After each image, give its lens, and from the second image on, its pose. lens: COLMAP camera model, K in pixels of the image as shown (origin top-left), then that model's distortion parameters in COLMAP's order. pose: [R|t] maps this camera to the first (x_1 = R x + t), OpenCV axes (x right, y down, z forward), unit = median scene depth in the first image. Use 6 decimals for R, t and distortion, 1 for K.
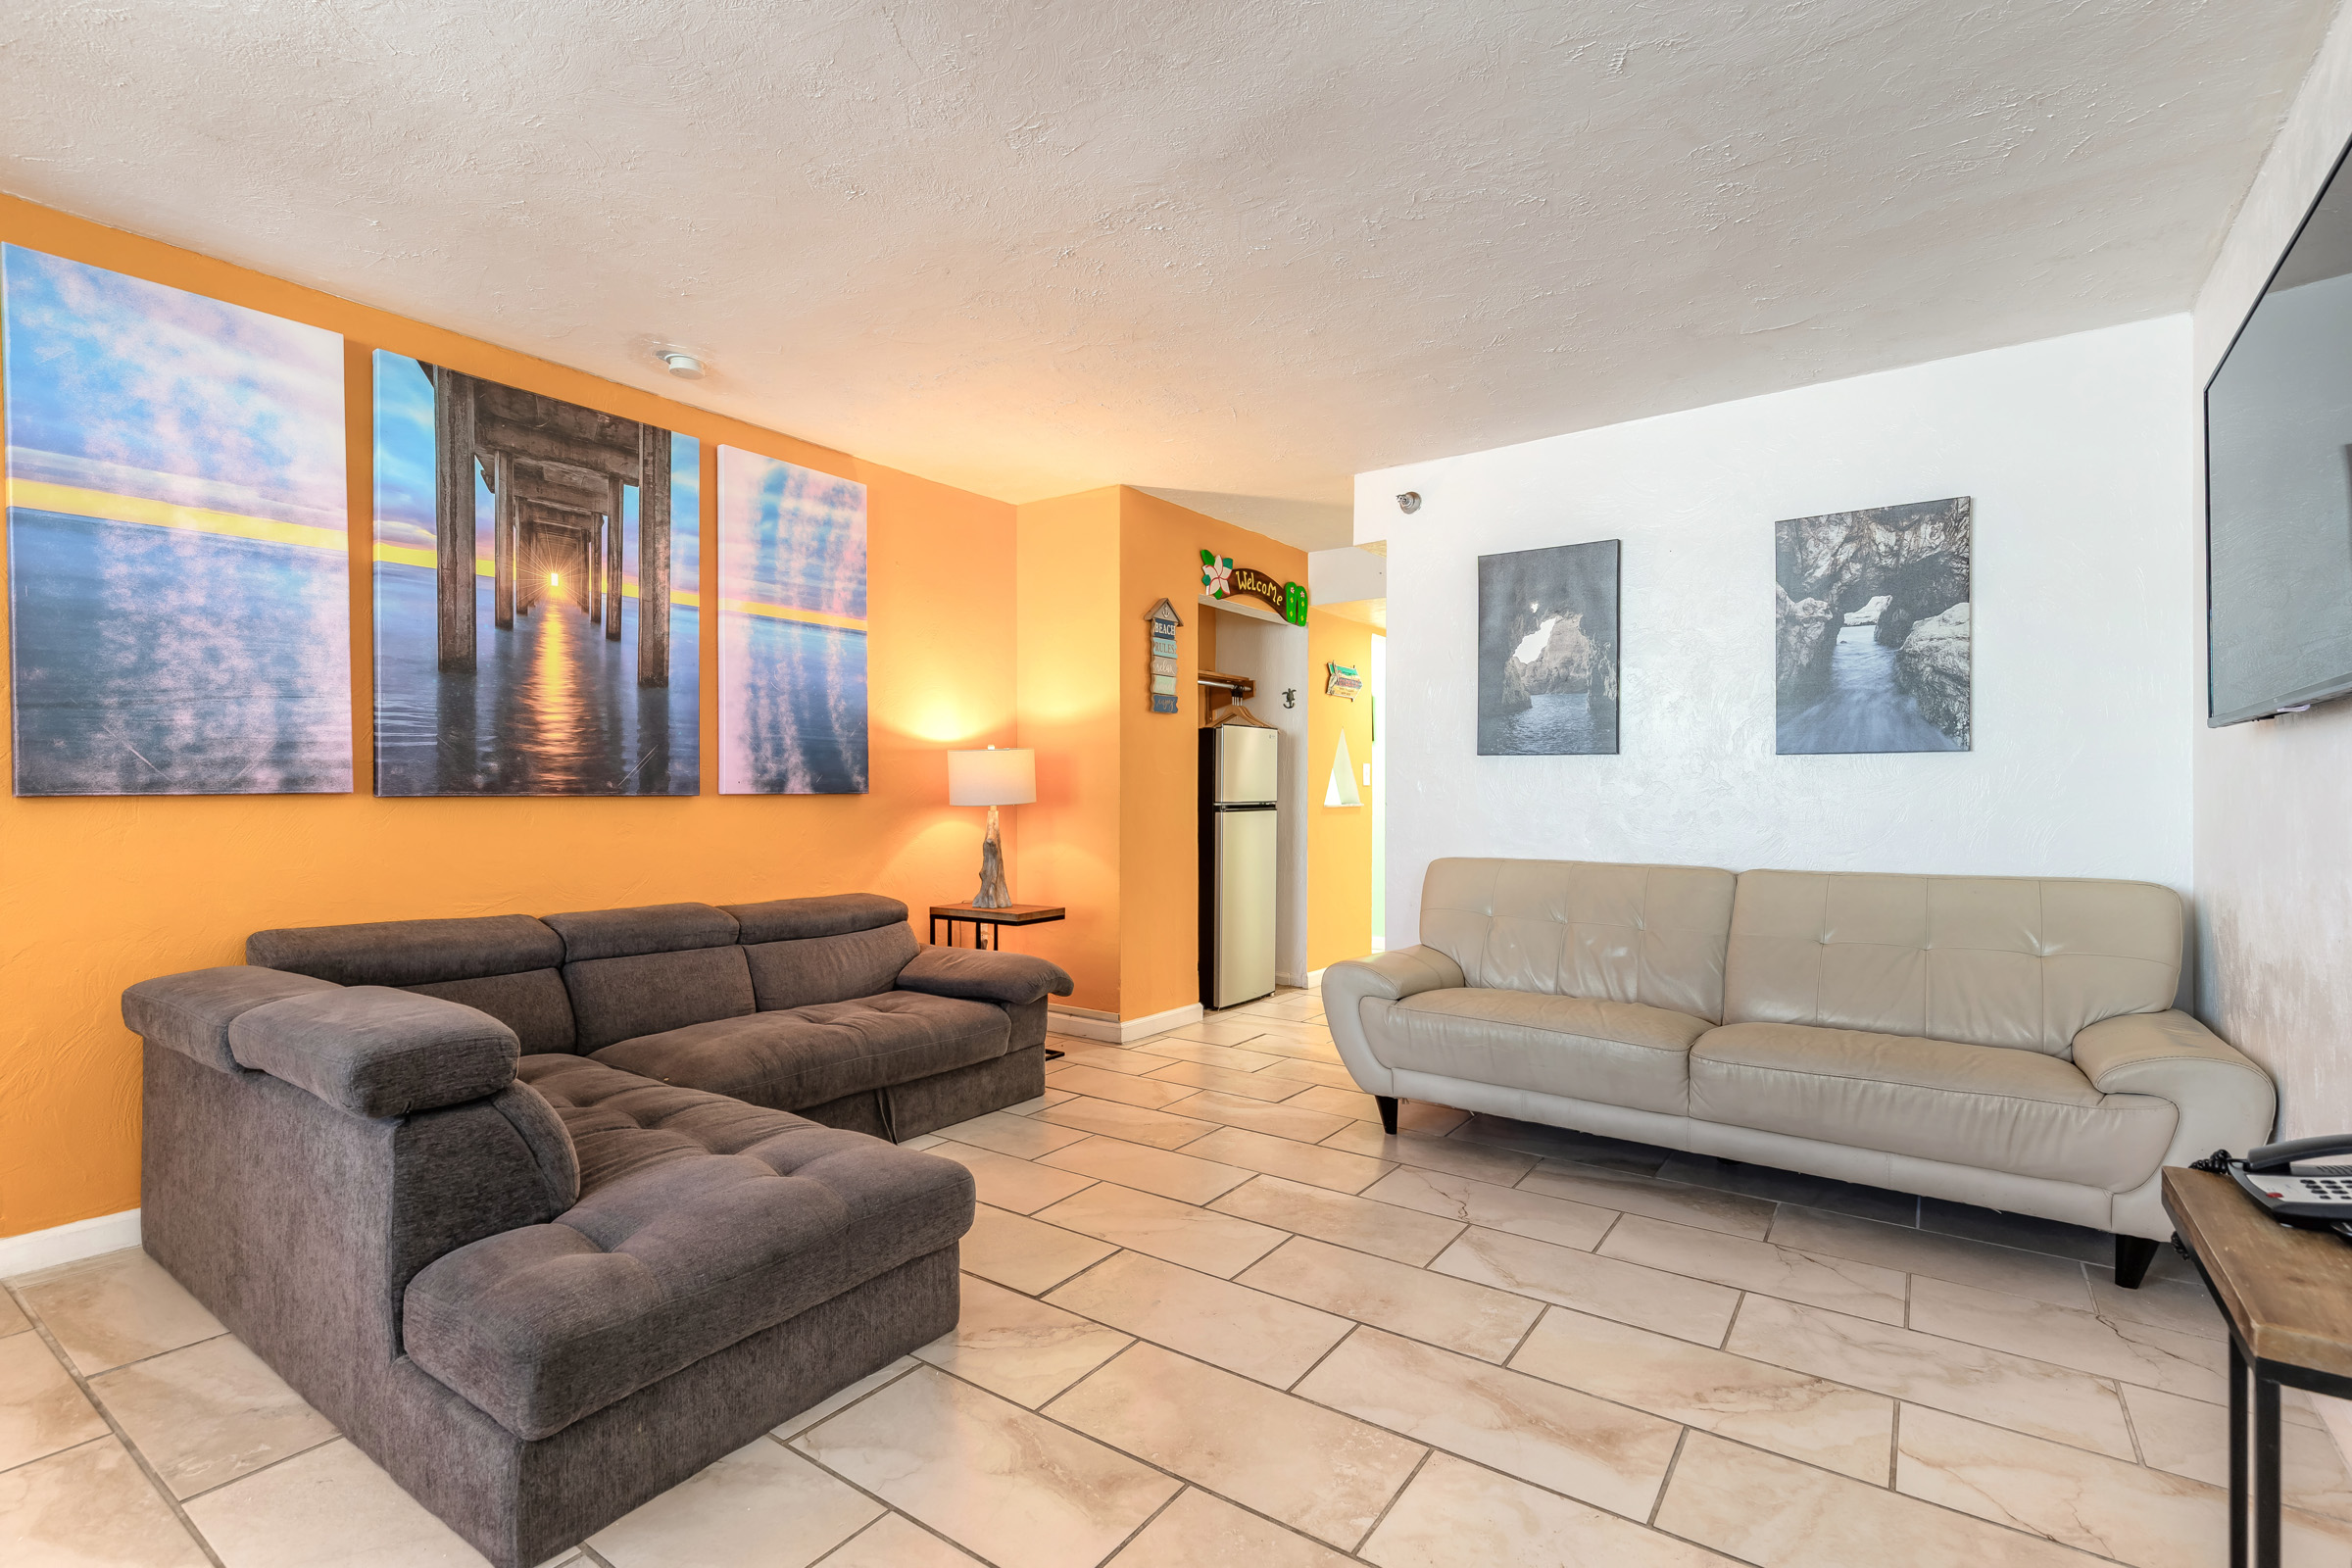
lens RADIAL K [[1064.2, 0, 1165.7], [0, 1064.2, 792.2], [0, 0, 1]] dist [0.010461, -0.002740]
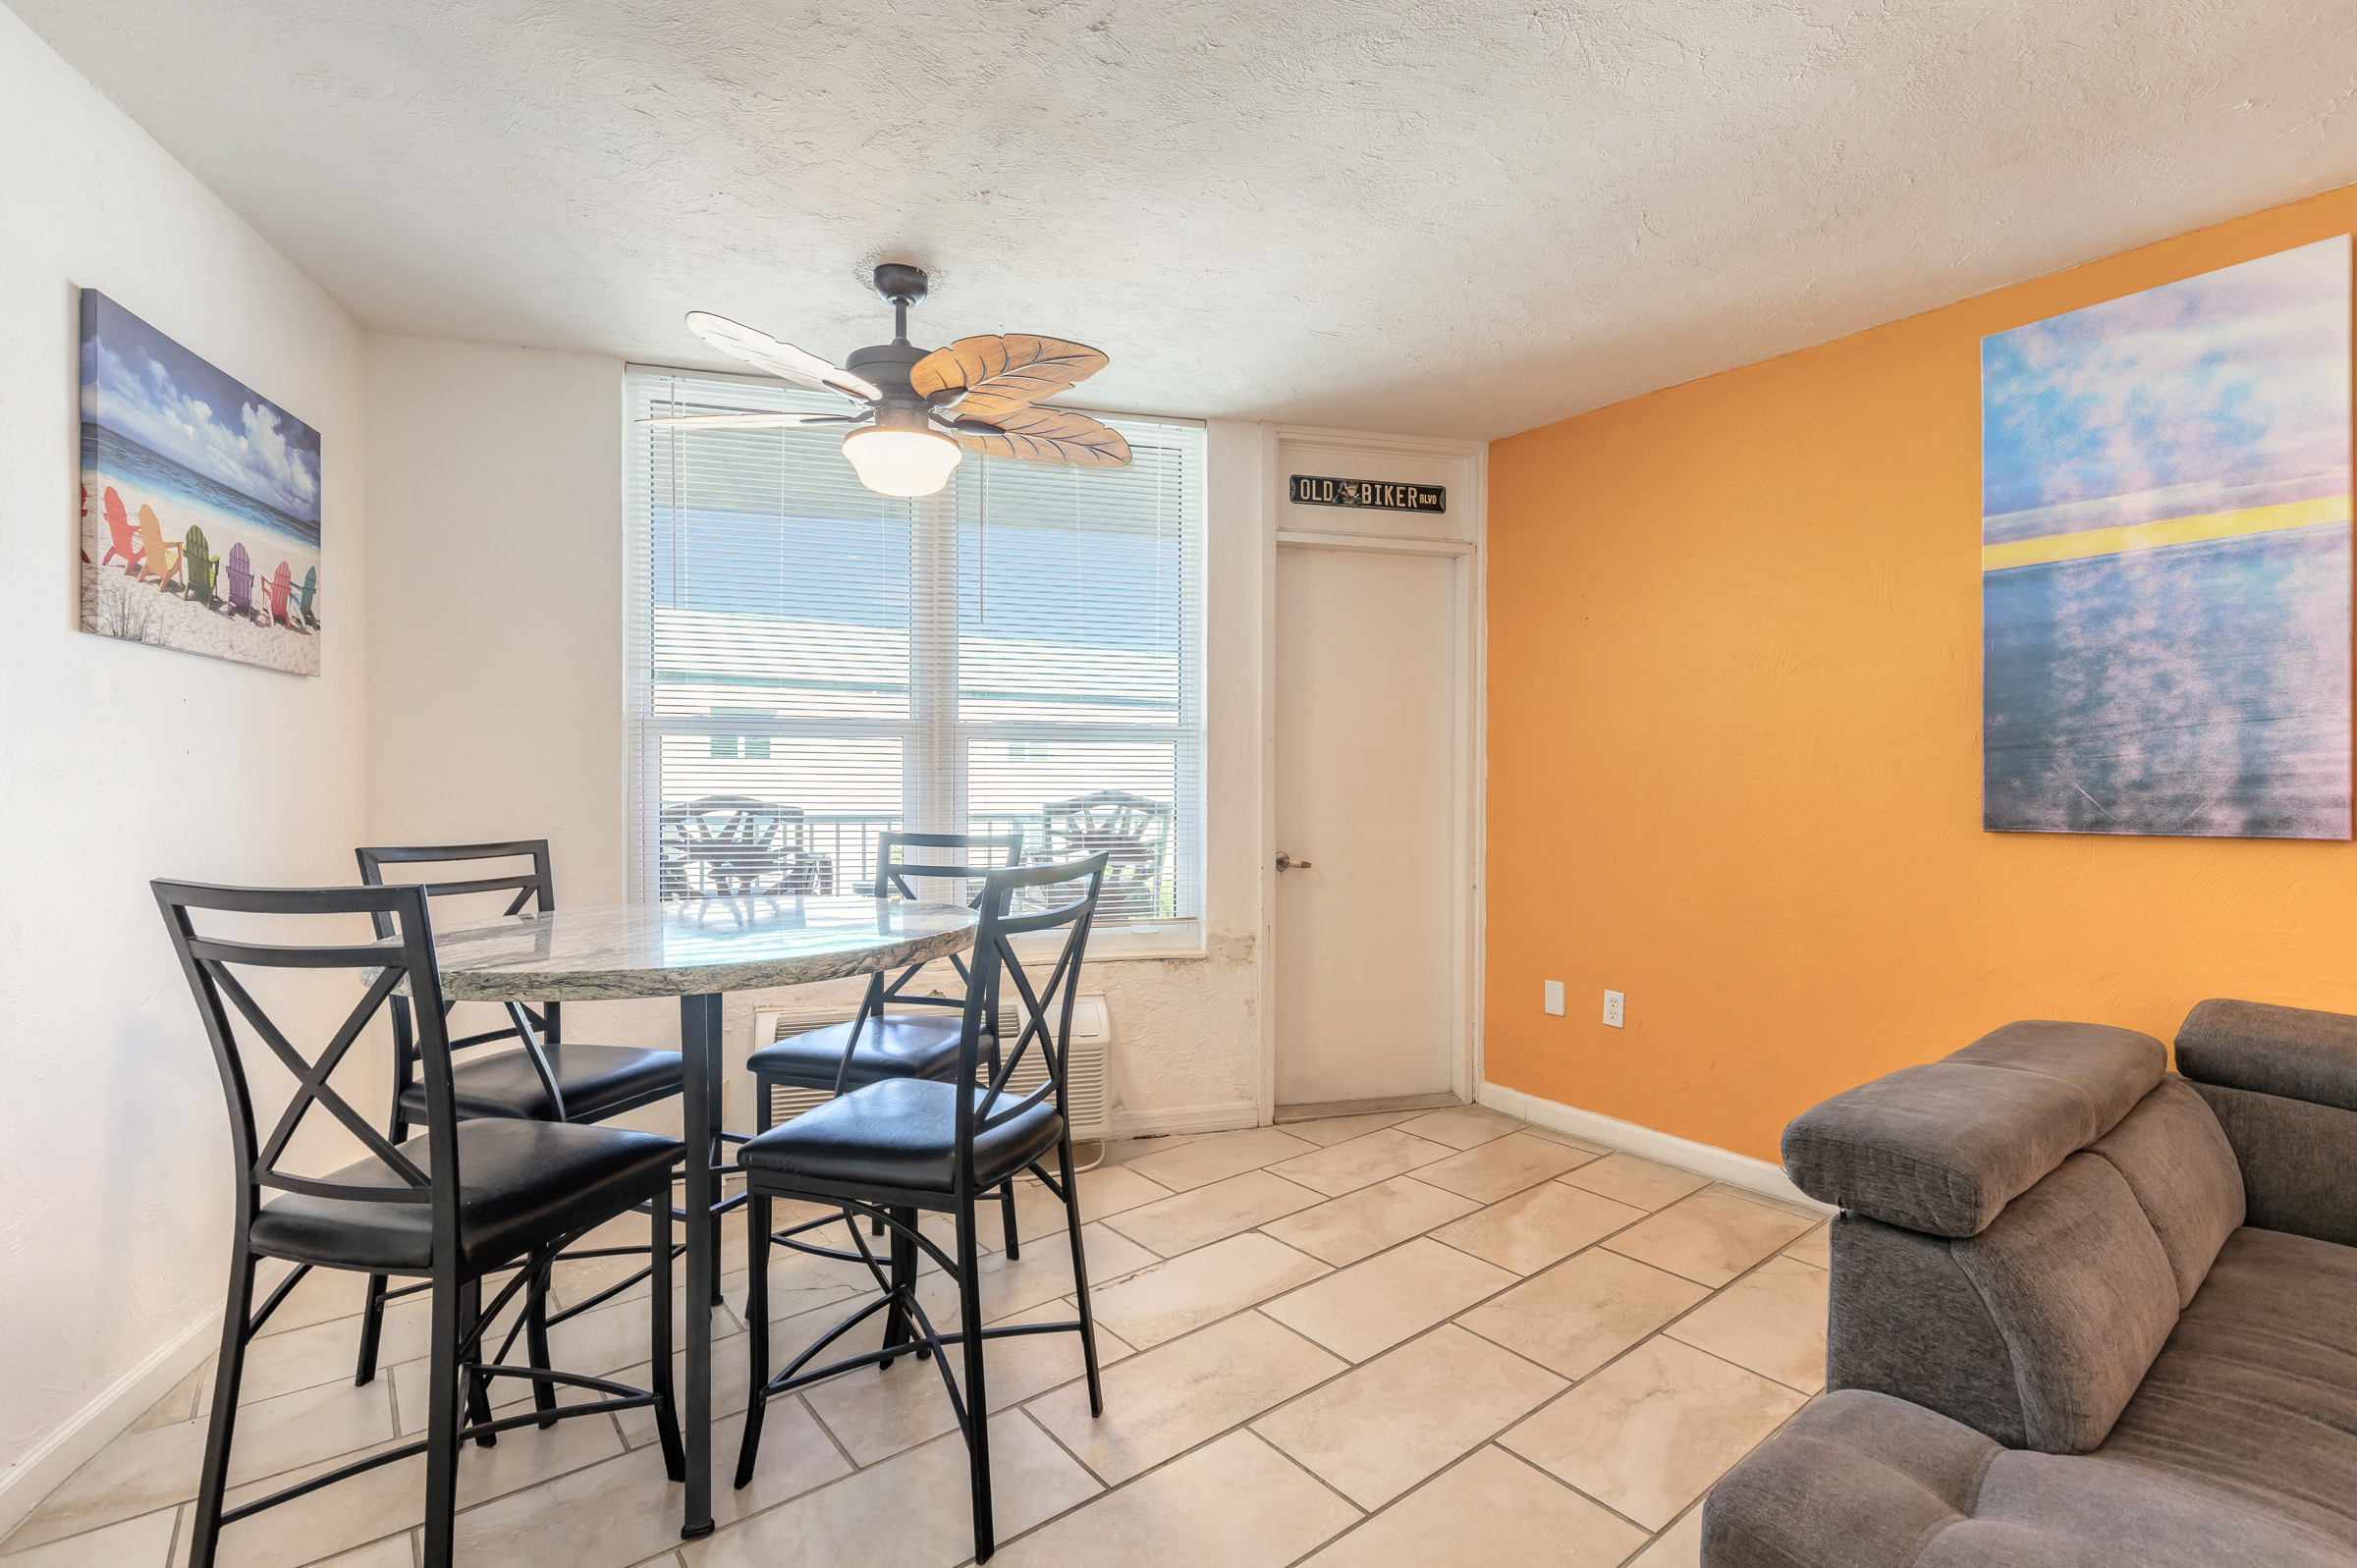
lens RADIAL K [[1066.3, 0, 1190.4], [0, 1066.3, 793.1], [0, 0, 1]] dist [0.010461, -0.002740]
pose [[-0.277113, 0.010982, -0.960775, 0.162605], [-0.007667, 0.999878, 0.013640, -0.031687], [0.960807, 0.011146, -0.276995, 0.367767]]
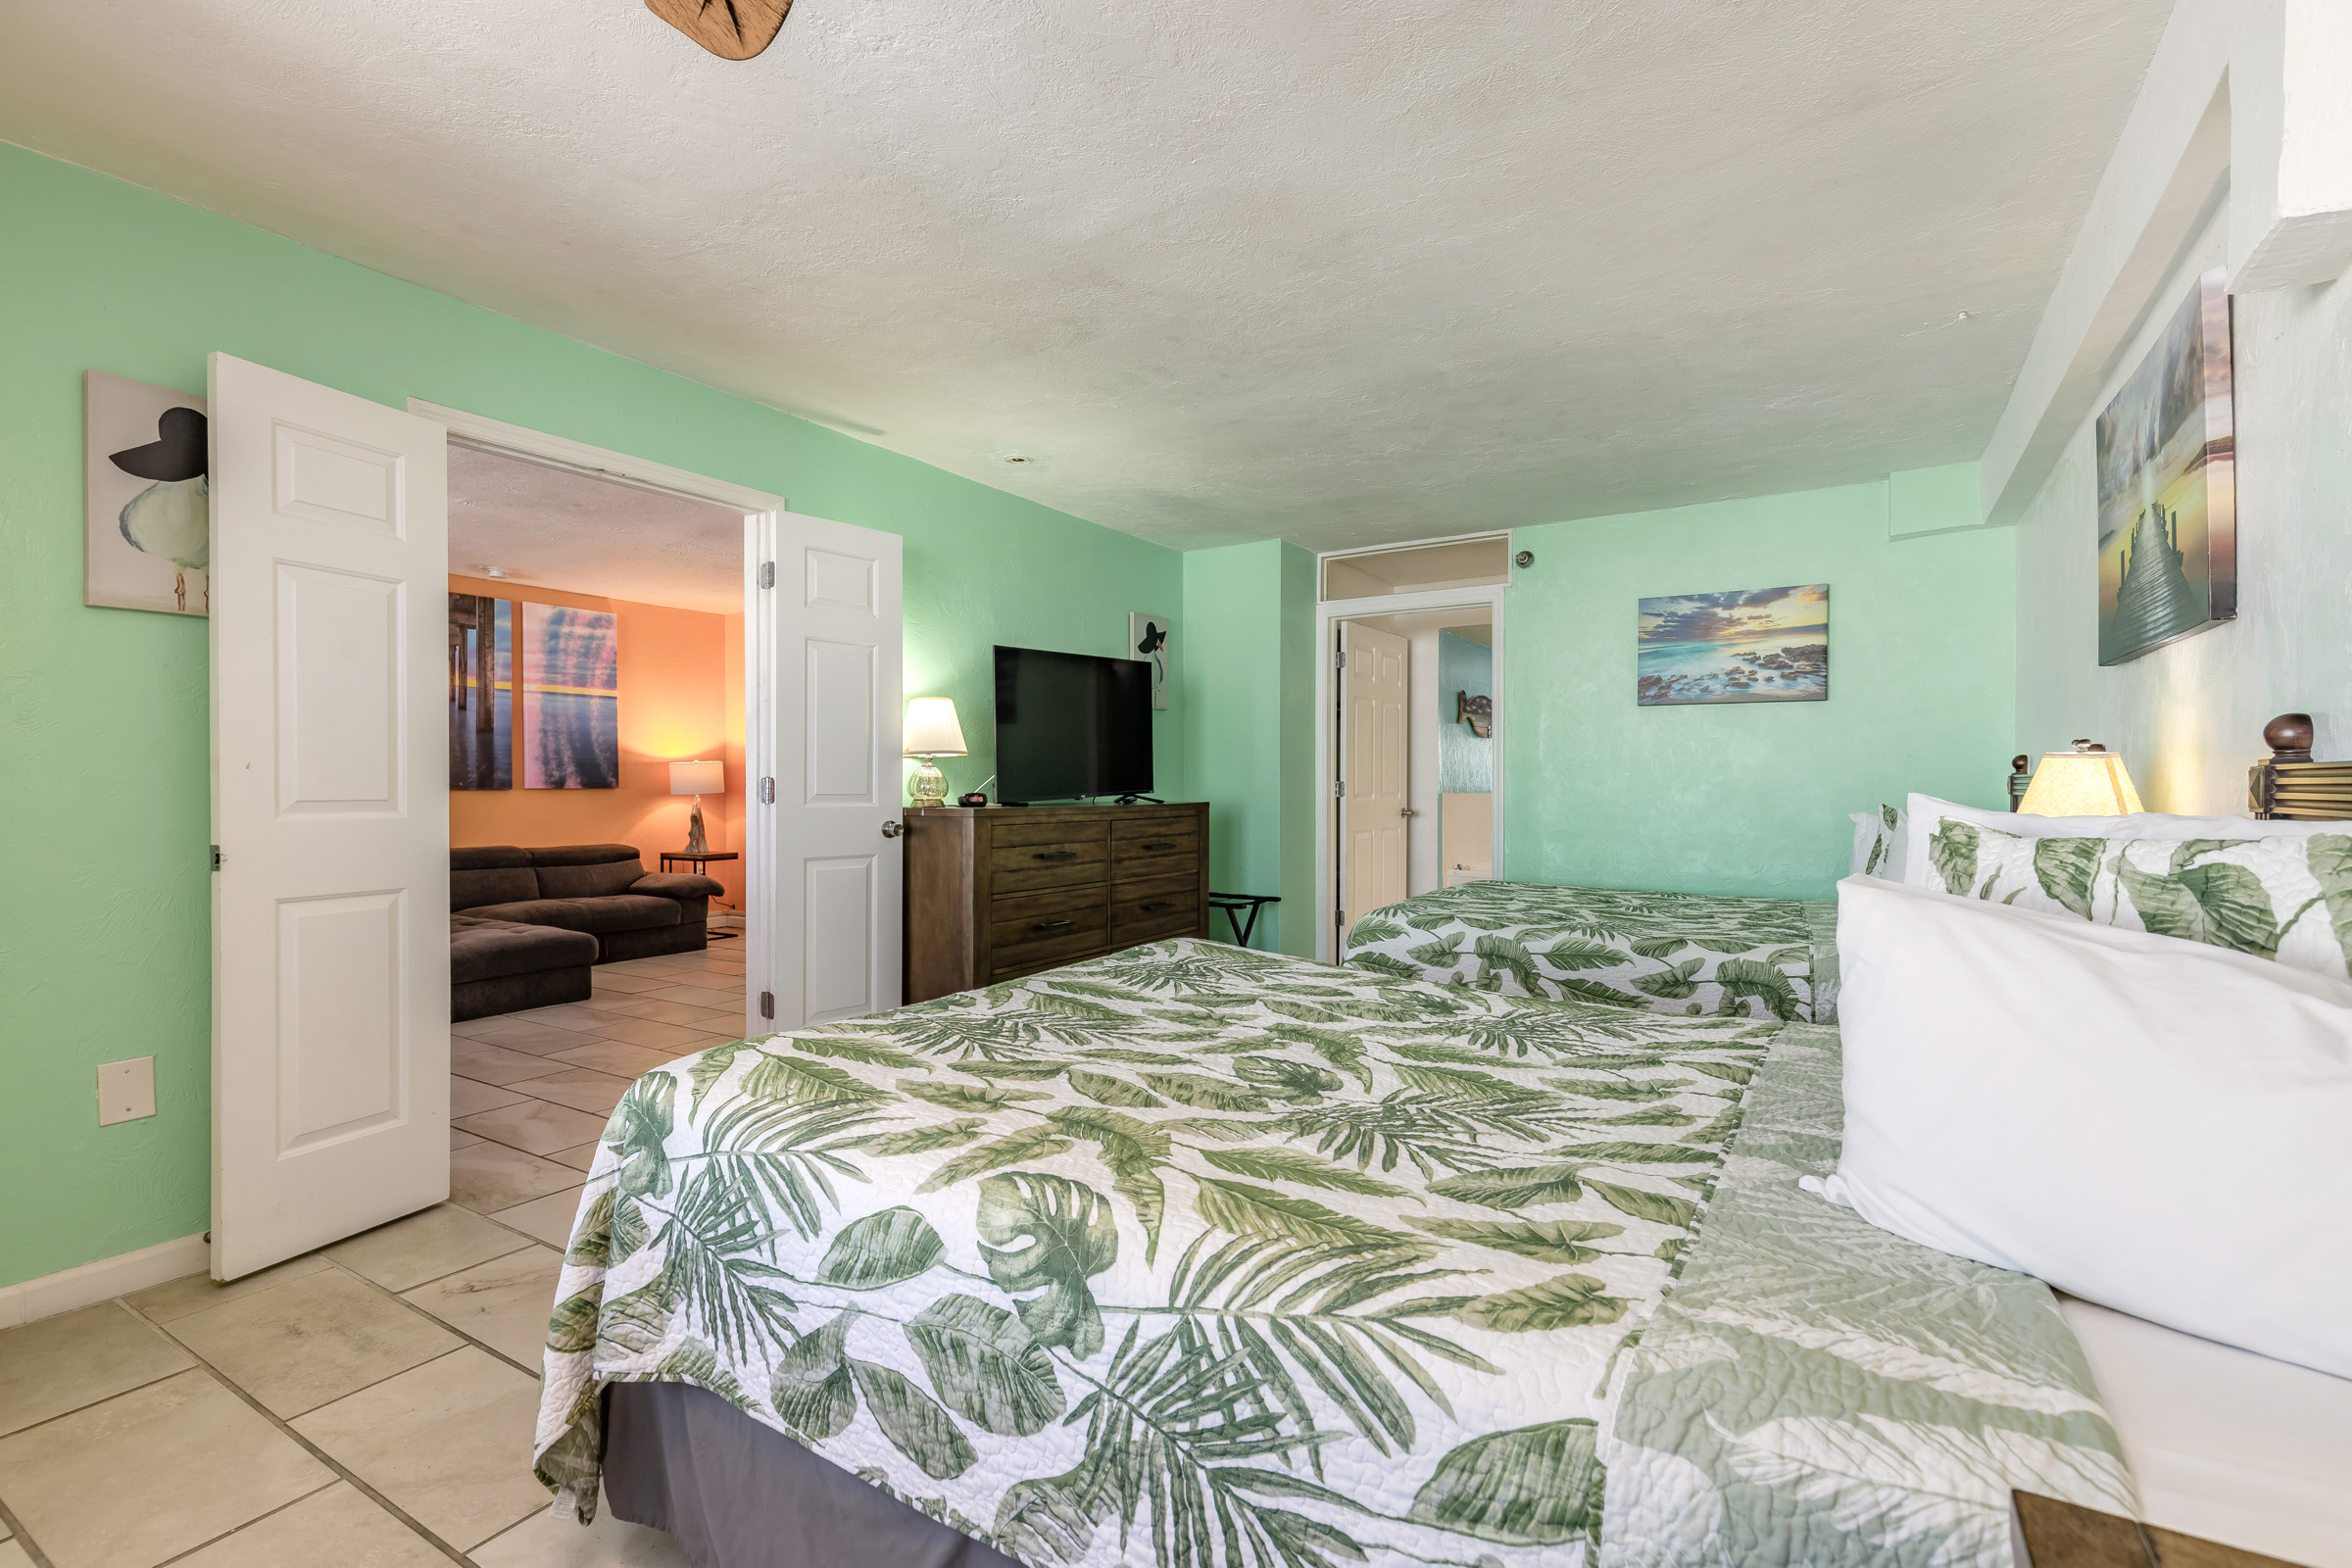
lens RADIAL K [[1064.2, 0, 1159.8], [0, 1064.2, 789.1], [0, 0, 1]] dist [0.010461, -0.002740]
pose [[0.998619, -0.003408, 0.052417, 0.669836], [0.003116, 0.999979, 0.005641, -0.004496], [-0.052435, -0.005470, 0.998609, -1.044231]]
